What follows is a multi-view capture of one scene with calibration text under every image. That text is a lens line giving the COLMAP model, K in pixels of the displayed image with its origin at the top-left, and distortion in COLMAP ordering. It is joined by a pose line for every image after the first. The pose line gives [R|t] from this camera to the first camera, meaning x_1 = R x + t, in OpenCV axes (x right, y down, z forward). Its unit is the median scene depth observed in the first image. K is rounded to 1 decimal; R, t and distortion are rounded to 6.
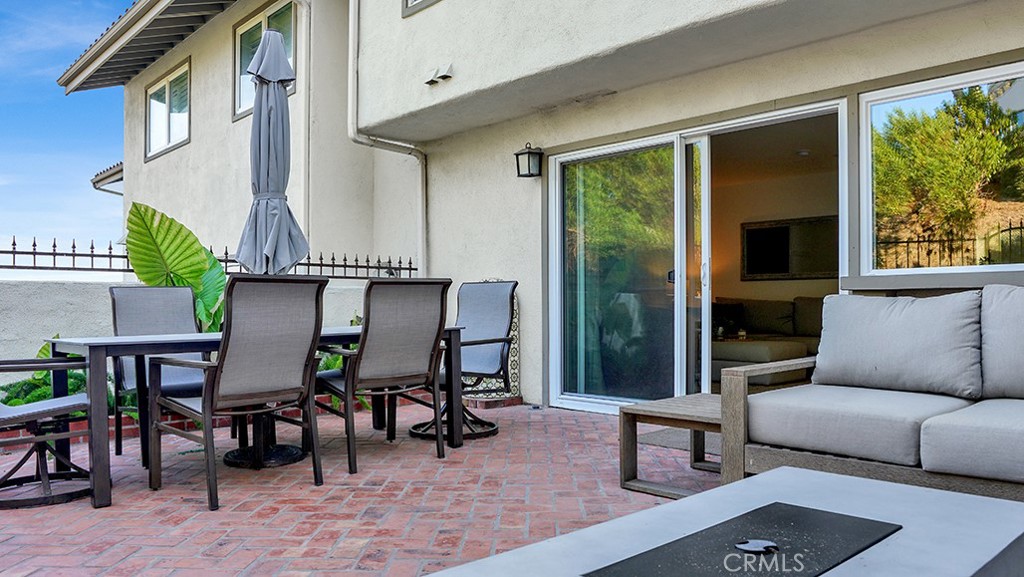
lens RADIAL K [[741.4, 0, 512.0], [0, 741.4, 288.5], [0, 0, 1]] dist [-0.087751, 0.002586]
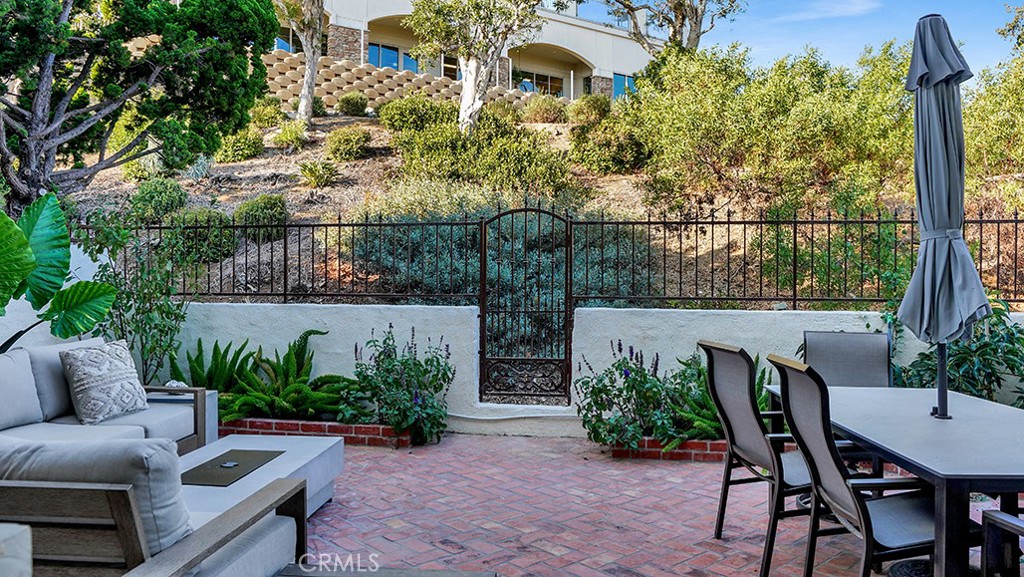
lens RADIAL K [[741.4, 0, 512.0], [0, 741.4, 288.5], [0, 0, 1]] dist [-0.087751, 0.002586]
pose [[-0.719759, 0.010116, -0.694150, 0.737981], [0.013860, 0.999904, 0.000200, -0.118096], [0.694086, -0.009478, -0.719830, 1.879480]]
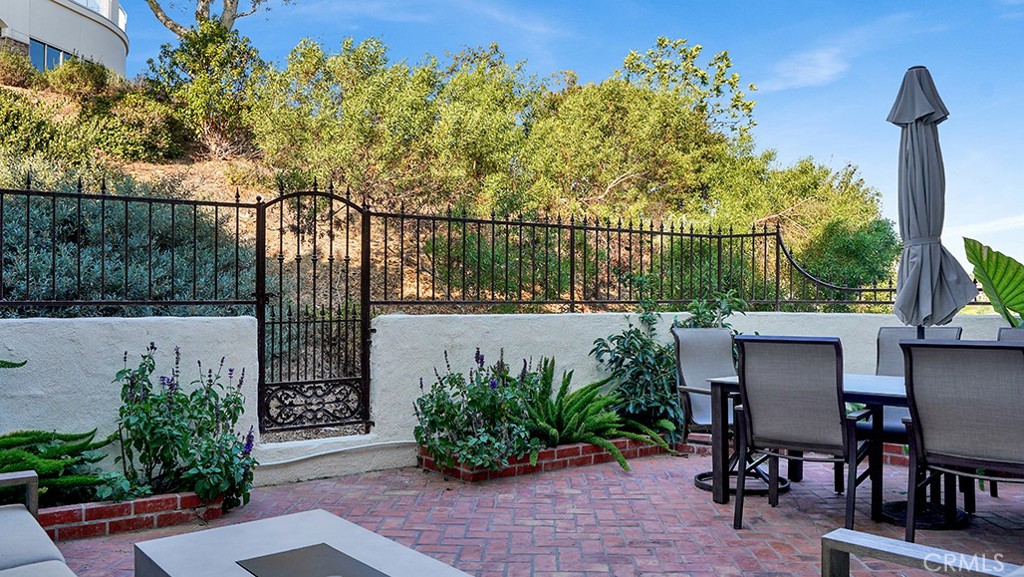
lens RADIAL K [[778.0, 0, 512.0], [0, 778.0, 288.5], [0, 0, 1]] dist [-0.070031, 0.005664]
pose [[-0.028005, -0.005154, -0.999595, 1.011610], [0.020125, 0.999781, -0.005719, -0.105659], [0.999405, -0.020277, -0.027895, 0.763803]]
